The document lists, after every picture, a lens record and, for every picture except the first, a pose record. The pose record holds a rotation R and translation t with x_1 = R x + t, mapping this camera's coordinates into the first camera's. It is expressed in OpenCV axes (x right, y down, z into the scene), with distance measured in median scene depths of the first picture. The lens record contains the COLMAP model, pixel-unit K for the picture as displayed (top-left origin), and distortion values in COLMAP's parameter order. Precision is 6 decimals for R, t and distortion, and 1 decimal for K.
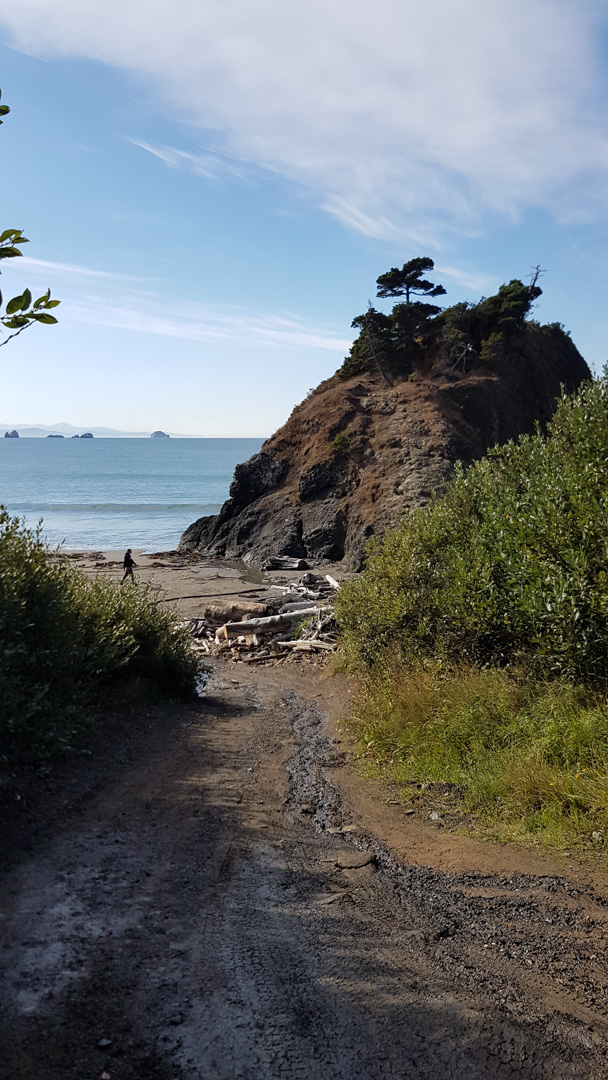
lens RADIAL K [[744.3, 0, 303.7], [0, 744.3, 543.7], [0, 0, 1]] dist [0.018721, -0.035781]
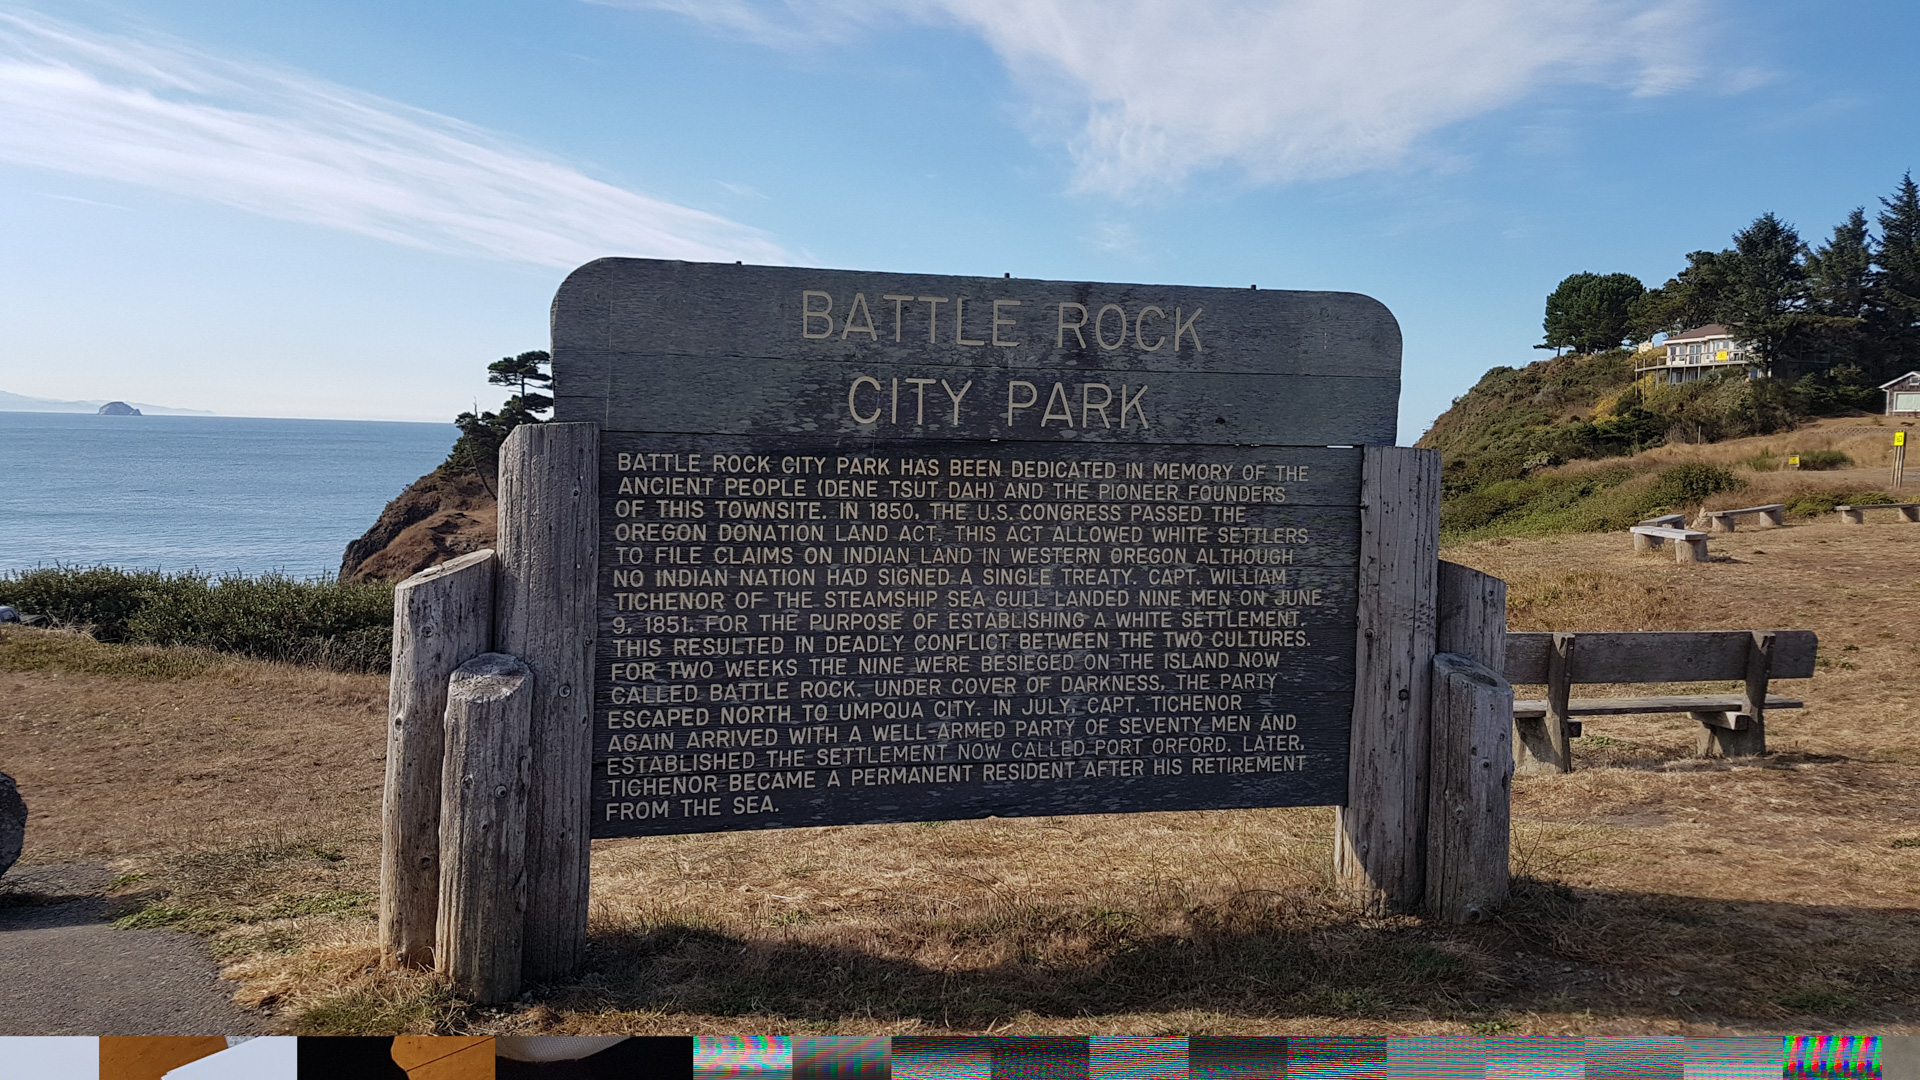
lens RADIAL K [[1323.3, 0, 963.9], [0, 1323.3, 523.7], [0, 0, 1]] dist [0.018721, -0.035781]
pose [[0.926257, 0.018538, 0.376436, 0.029827], [0.007078, 0.997758, -0.066550, -0.047928], [-0.376826, 0.064307, 0.924049, -0.730559]]
